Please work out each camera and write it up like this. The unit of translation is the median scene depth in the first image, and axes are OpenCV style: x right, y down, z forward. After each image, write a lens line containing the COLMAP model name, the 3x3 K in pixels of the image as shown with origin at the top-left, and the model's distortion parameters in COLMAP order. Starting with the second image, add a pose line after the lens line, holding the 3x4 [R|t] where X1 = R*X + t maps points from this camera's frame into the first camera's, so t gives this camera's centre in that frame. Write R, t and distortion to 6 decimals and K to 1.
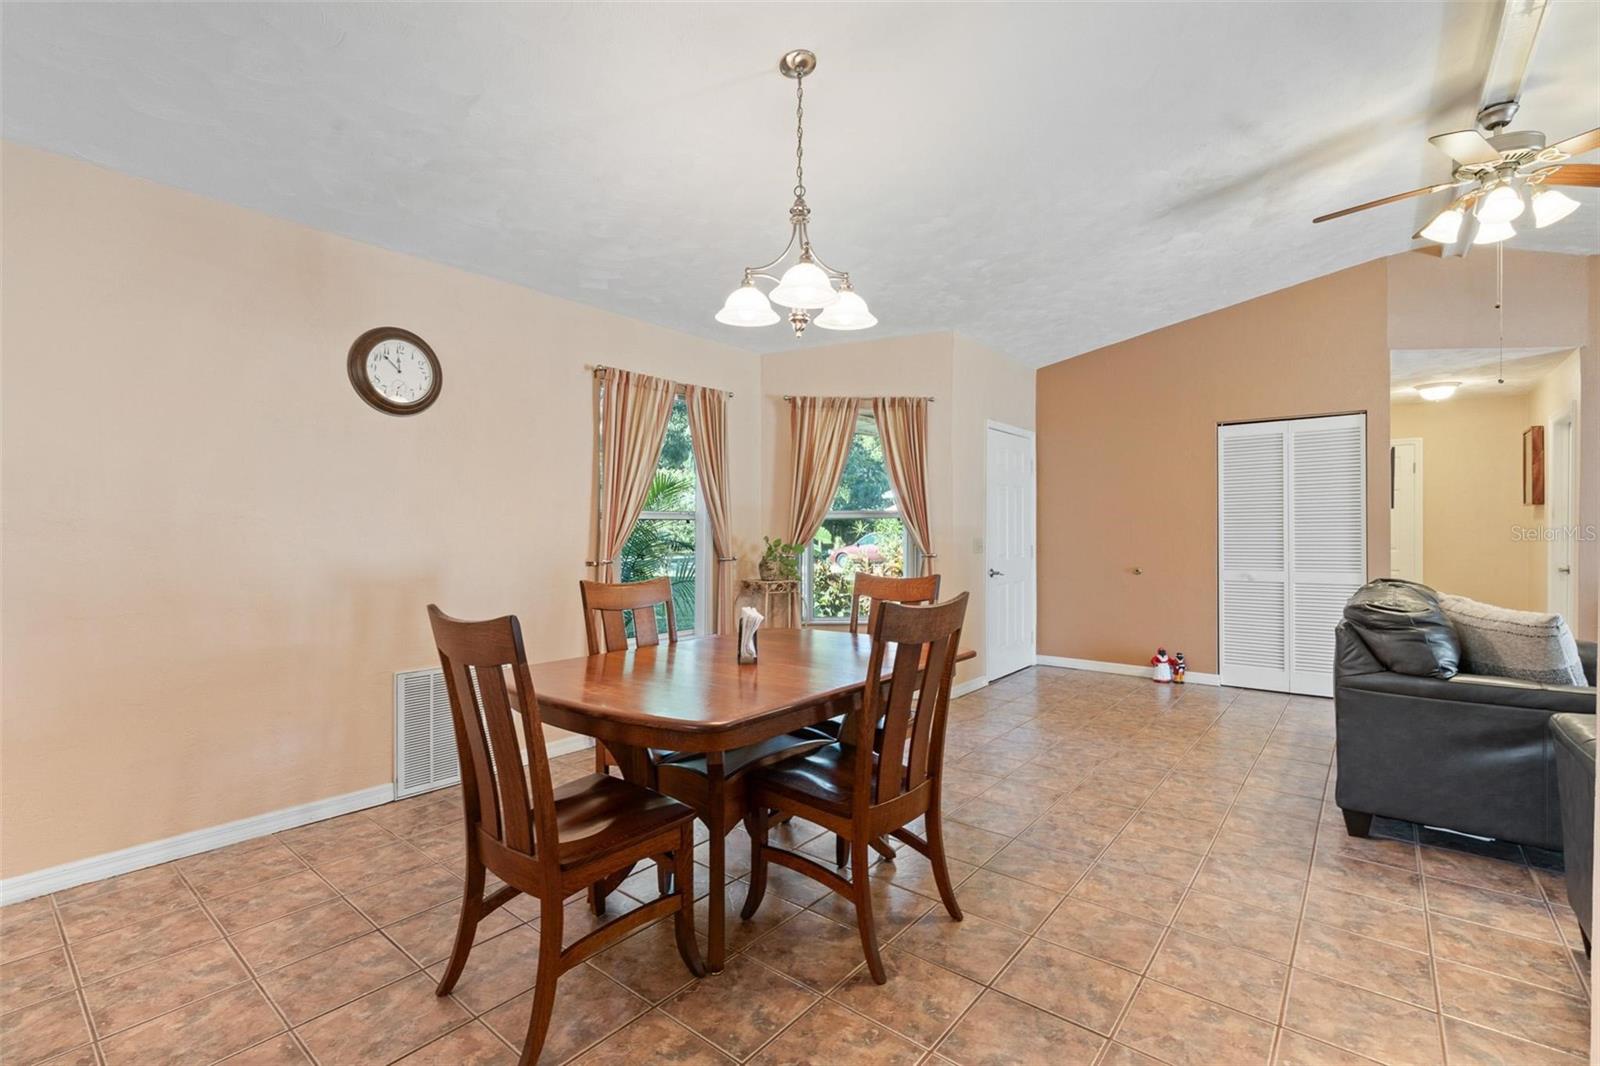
lens RADIAL K [[727.7, 0, 792.8], [0, 727.7, 522.7], [0, 0, 1]] dist [-0.007858, 0.004170]
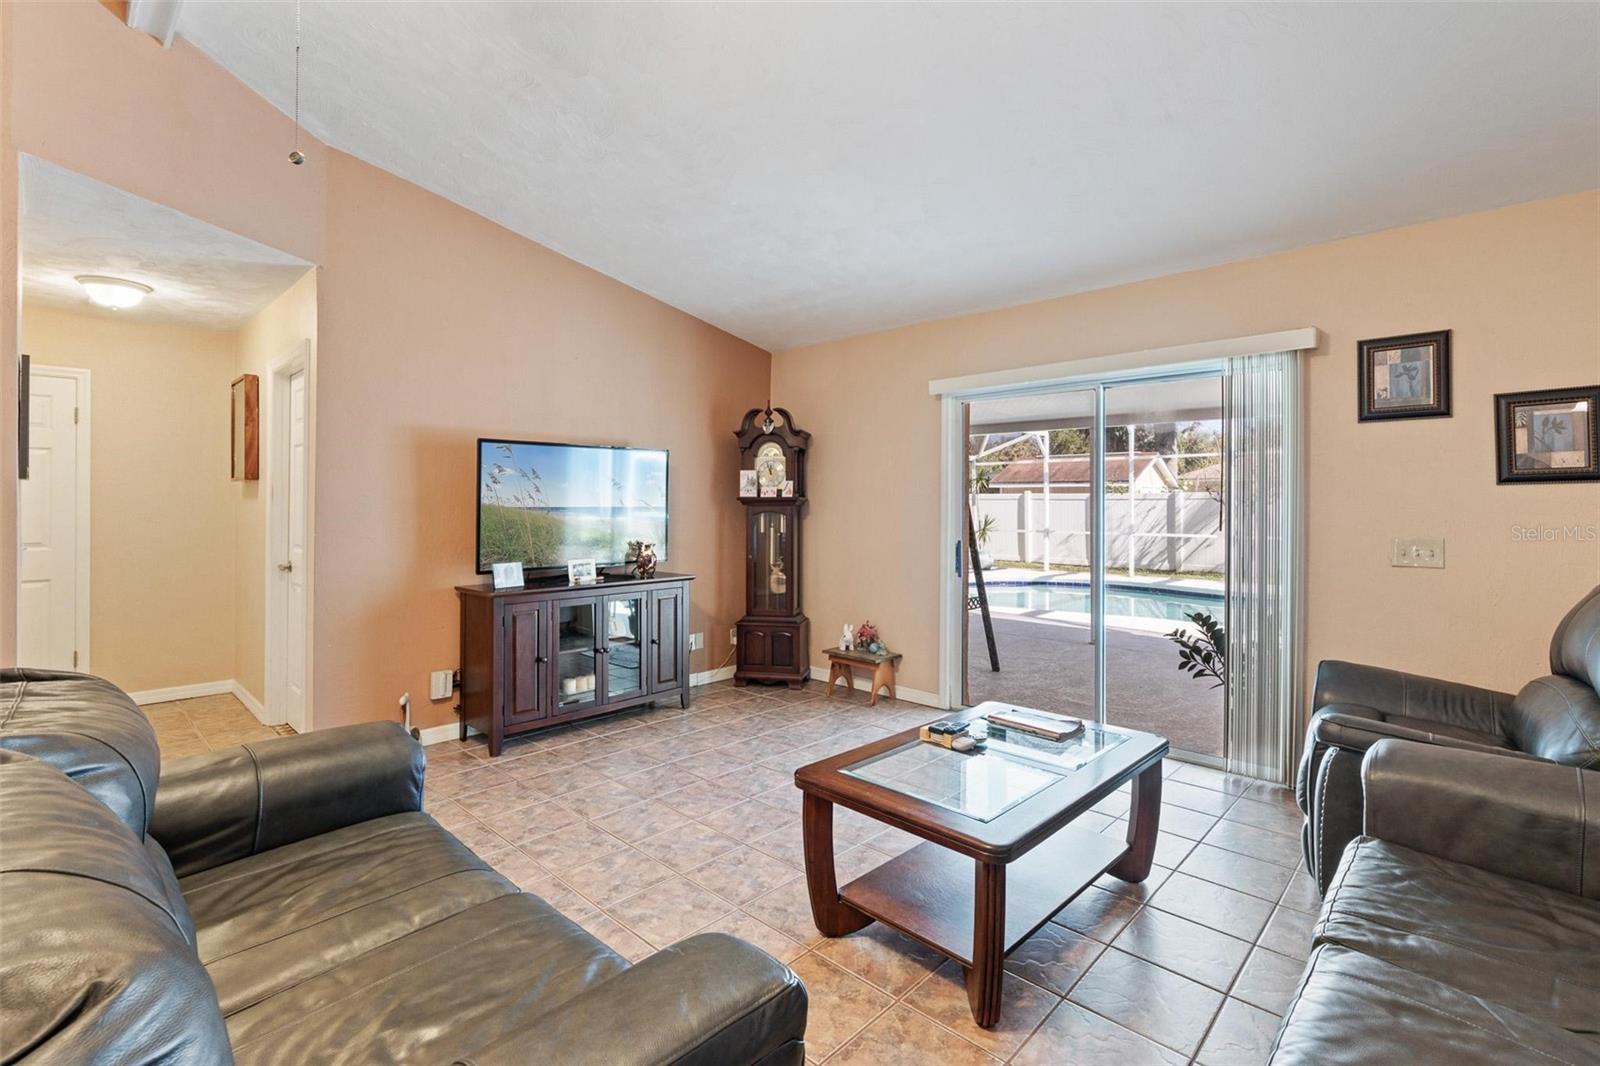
lens RADIAL K [[727.7, 0, 801.5], [0, 727.7, 505.2], [0, 0, 1]] dist [-0.007858, 0.004170]
pose [[0.077527, -0.004805, 0.996979, 0.341794], [-0.003928, 0.999979, 0.005125, -0.005419], [-0.996982, -0.004313, 0.077507, 0.395957]]
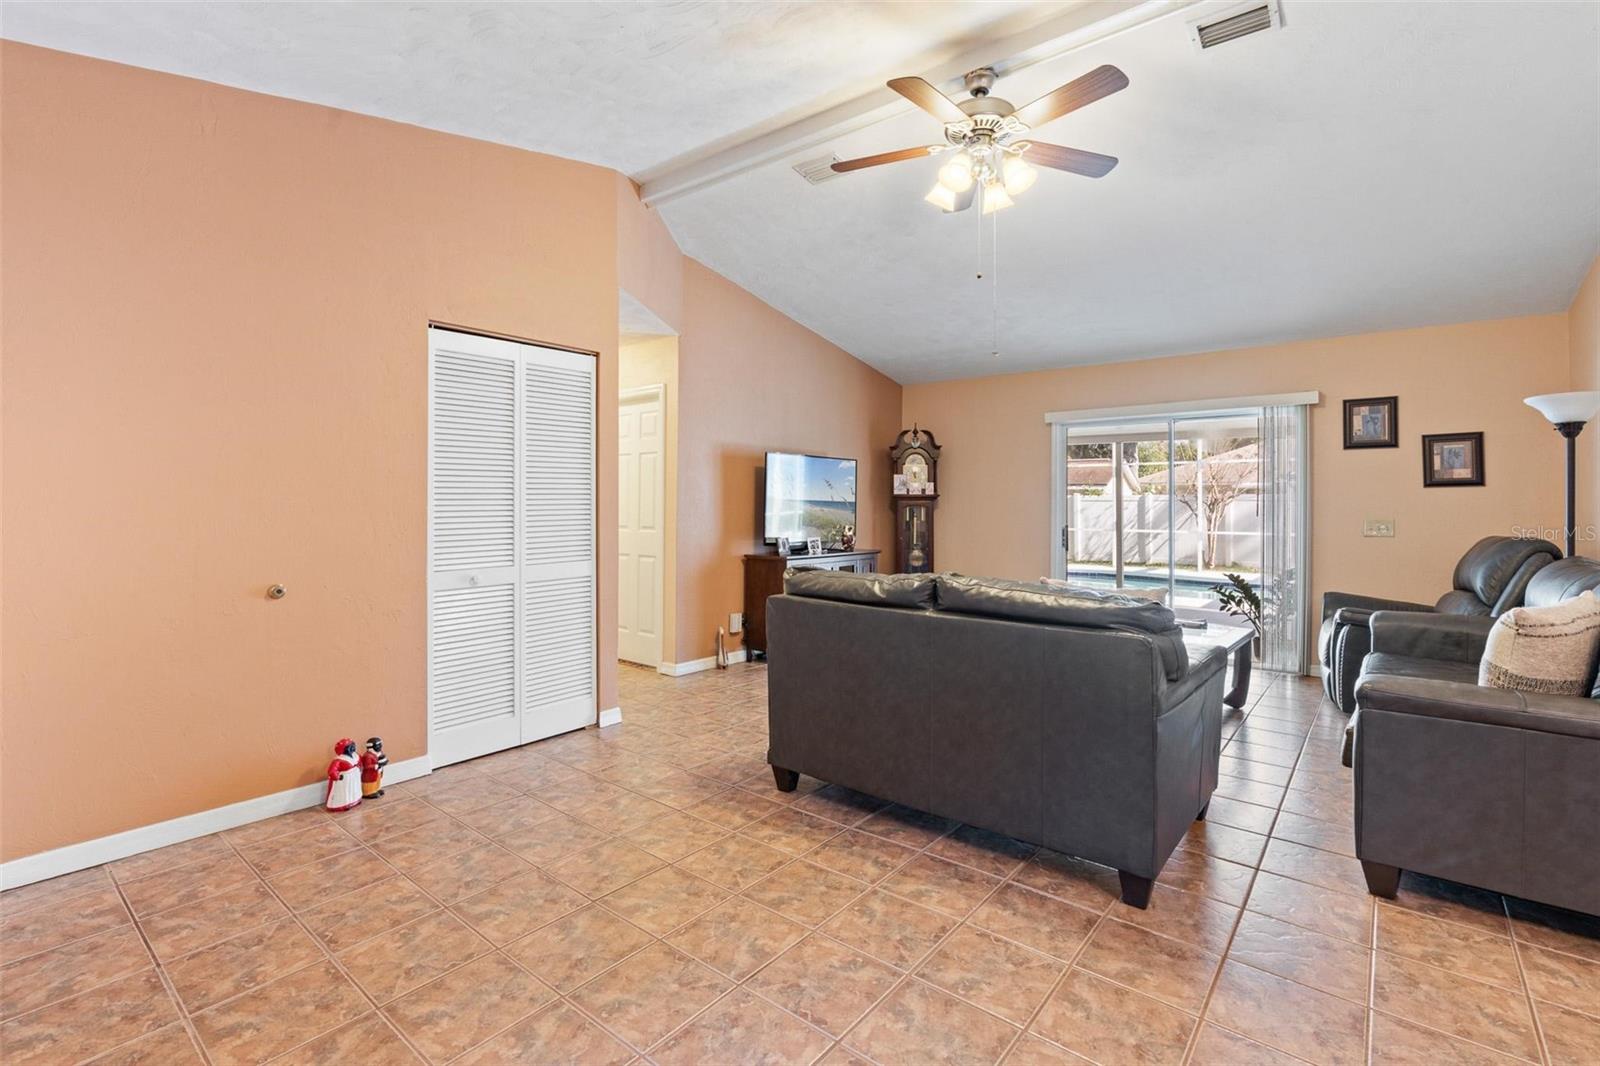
lens RADIAL K [[727.7, 0, 801.9], [0, 727.7, 502.6], [0, 0, 1]] dist [-0.007858, 0.004170]
pose [[0.003812, 0.001670, 0.999991, 0.005718], [-0.008170, 0.999965, -0.001639, 0.006626], [-0.999959, -0.008164, 0.003826, 0.698604]]
